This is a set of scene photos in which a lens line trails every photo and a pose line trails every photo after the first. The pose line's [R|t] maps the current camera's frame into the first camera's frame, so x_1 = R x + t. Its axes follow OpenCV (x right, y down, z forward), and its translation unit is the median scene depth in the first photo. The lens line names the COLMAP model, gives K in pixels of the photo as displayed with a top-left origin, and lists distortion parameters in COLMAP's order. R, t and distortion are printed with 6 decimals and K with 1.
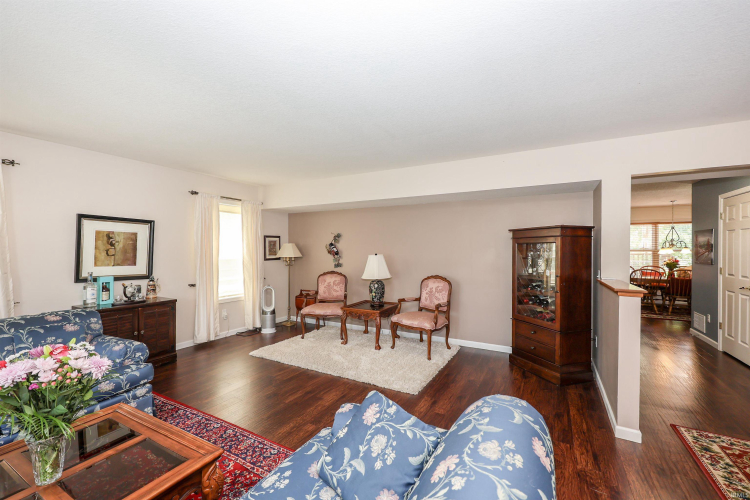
lens RADIAL K [[306.1, 0, 378.5], [0, 306.1, 253.4], [0, 0, 1]] dist [0.001218, 0.000647]
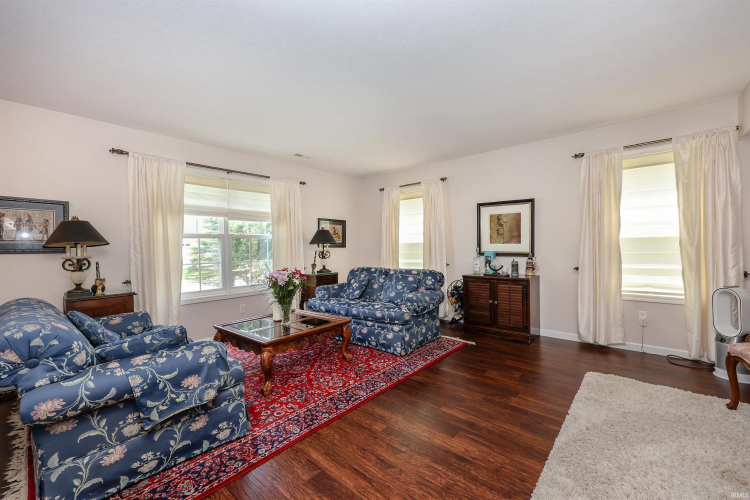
lens RADIAL K [[306.1, 0, 368.3], [0, 306.1, 251.0], [0, 0, 1]] dist [0.001218, 0.000647]
pose [[-0.213780, 0.010151, -0.976829, 0.365239], [0.001121, 0.999948, 0.010146, 0.054683], [0.976881, 0.001074, -0.213780, 0.722523]]
